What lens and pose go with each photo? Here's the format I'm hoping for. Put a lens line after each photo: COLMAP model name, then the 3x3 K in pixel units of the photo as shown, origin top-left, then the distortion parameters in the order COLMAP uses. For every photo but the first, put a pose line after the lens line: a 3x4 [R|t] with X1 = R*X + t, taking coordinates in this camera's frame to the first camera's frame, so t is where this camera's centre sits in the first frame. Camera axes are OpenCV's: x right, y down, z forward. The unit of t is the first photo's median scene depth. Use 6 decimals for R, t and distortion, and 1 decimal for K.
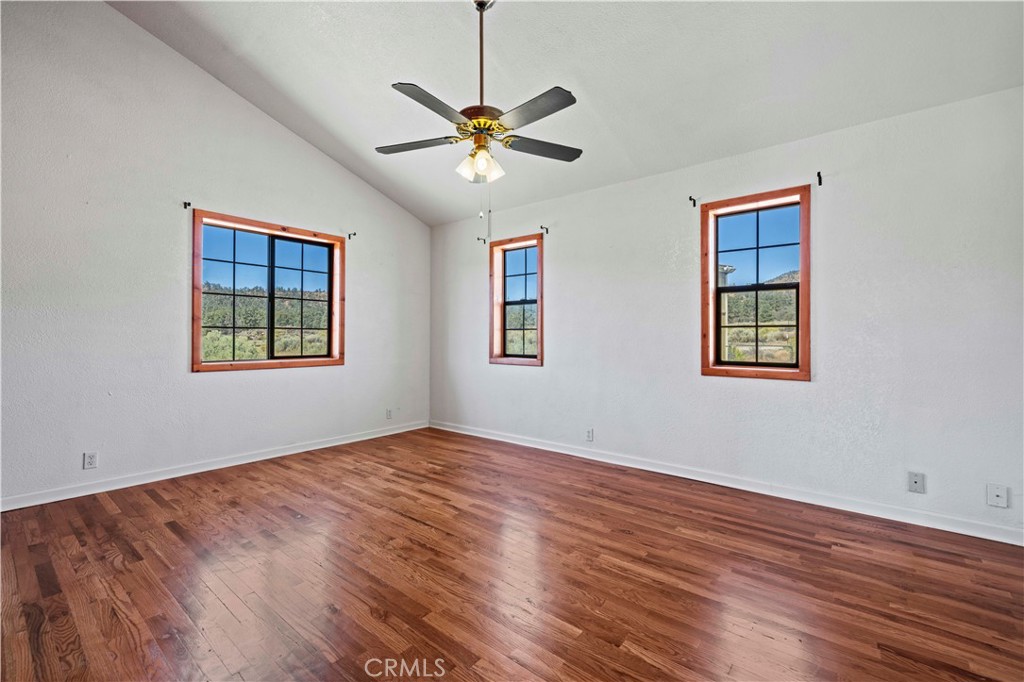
lens RADIAL K [[438.8, 0, 508.0], [0, 438.8, 336.6], [0, 0, 1]] dist [0.002808, -0.000012]
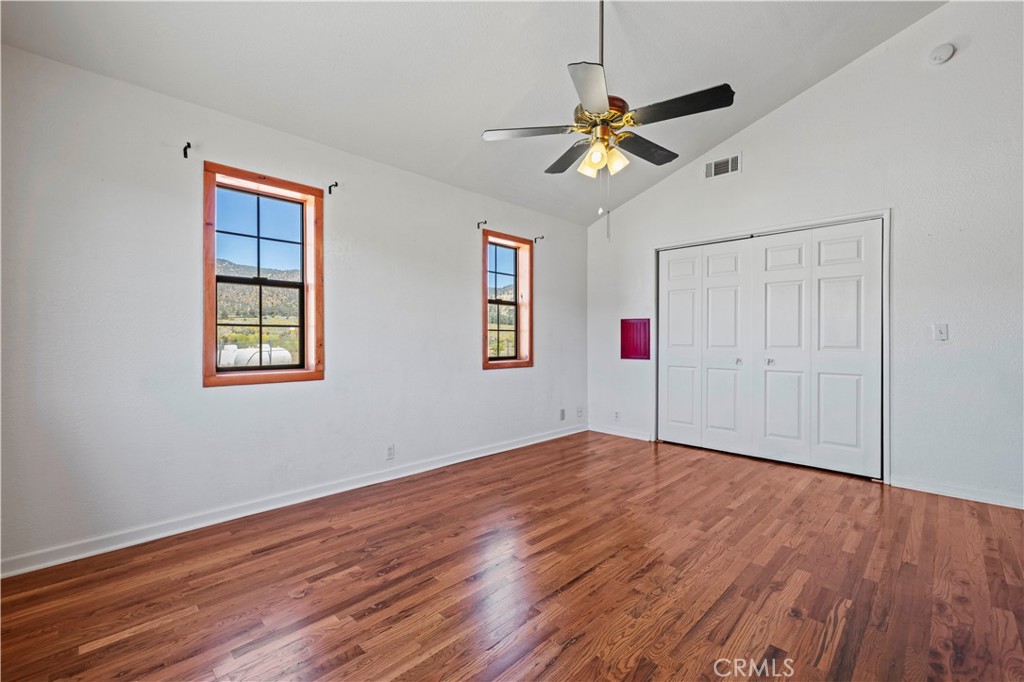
lens RADIAL K [[438.8, 0, 508.0], [0, 438.8, 336.6], [0, 0, 1]] dist [0.002808, -0.000012]
pose [[0.095085, 0.003590, 0.995463, -0.799649], [-0.003206, 0.999989, -0.003300, 0.001458], [-0.995464, -0.002878, 0.095096, 0.856071]]
